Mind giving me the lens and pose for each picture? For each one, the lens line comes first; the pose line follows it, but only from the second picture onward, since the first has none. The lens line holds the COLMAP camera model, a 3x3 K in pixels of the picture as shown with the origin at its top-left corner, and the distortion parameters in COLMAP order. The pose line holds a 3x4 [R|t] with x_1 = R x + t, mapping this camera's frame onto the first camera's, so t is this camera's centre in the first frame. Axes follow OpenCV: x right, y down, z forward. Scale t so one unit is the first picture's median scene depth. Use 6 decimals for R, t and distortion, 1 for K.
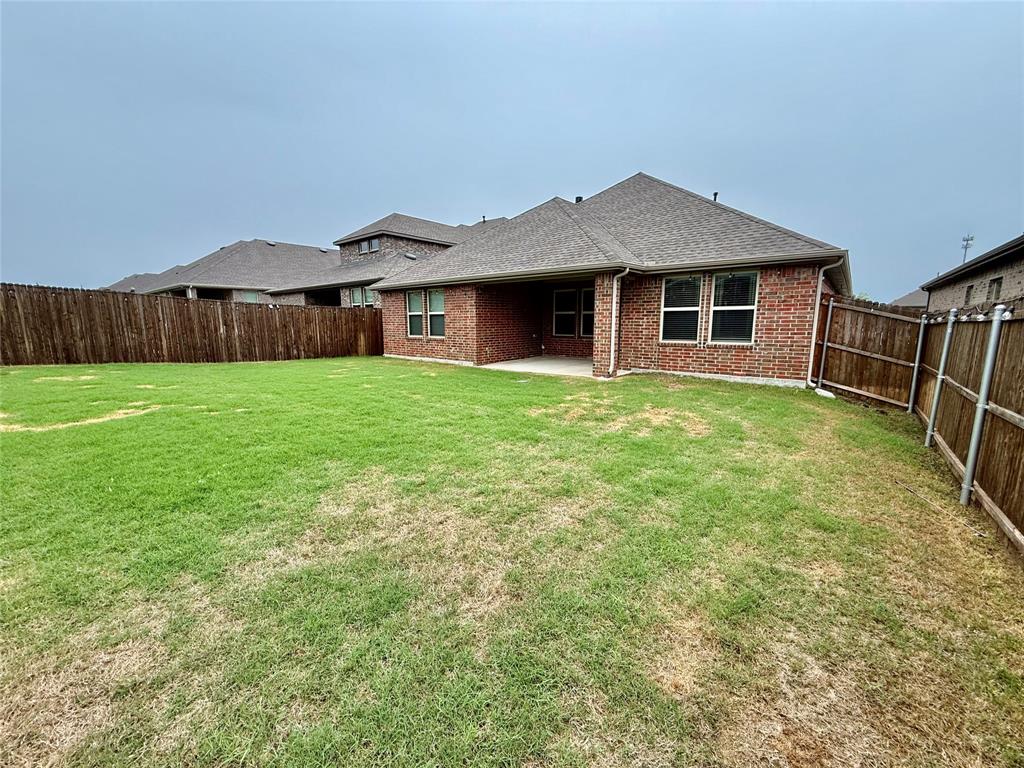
lens RADIAL K [[406.8, 0, 508.7], [0, 406.8, 383.8], [0, 0, 1]] dist [0.000012, 0.000143]
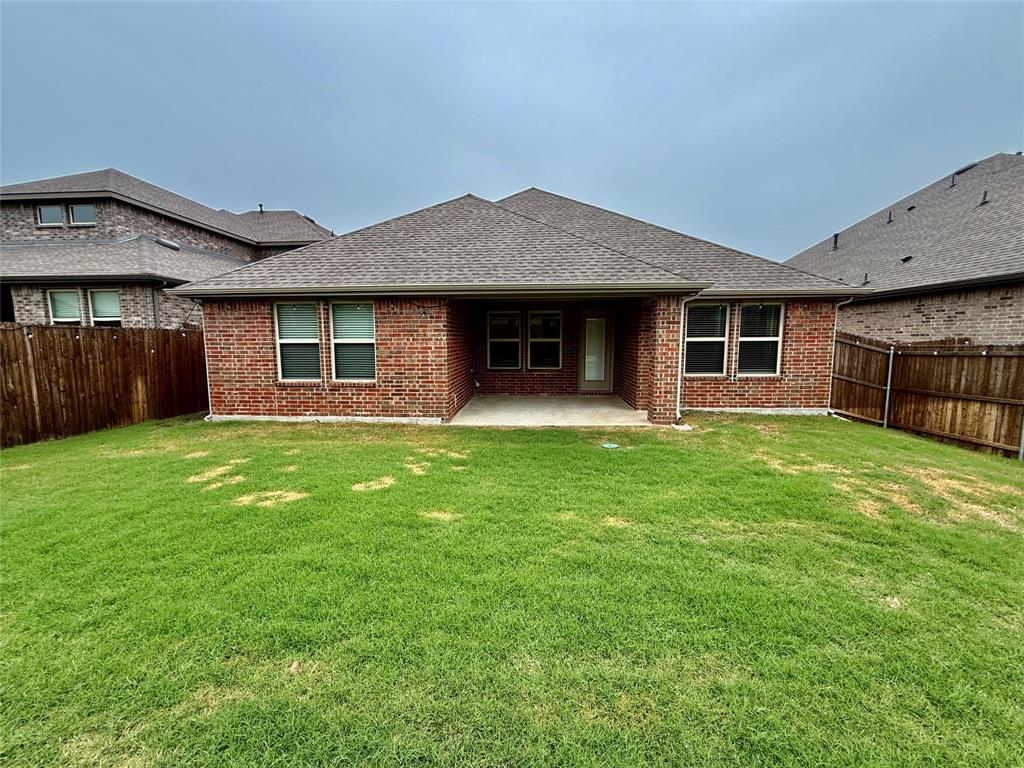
lens RADIAL K [[406.8, 0, 508.7], [0, 406.8, 383.8], [0, 0, 1]] dist [0.000012, 0.000143]
pose [[0.807427, -0.062497, 0.586647, -0.480310], [0.091537, 0.995602, -0.019921, -0.107561], [-0.582823, 0.069785, 0.809597, 0.529612]]
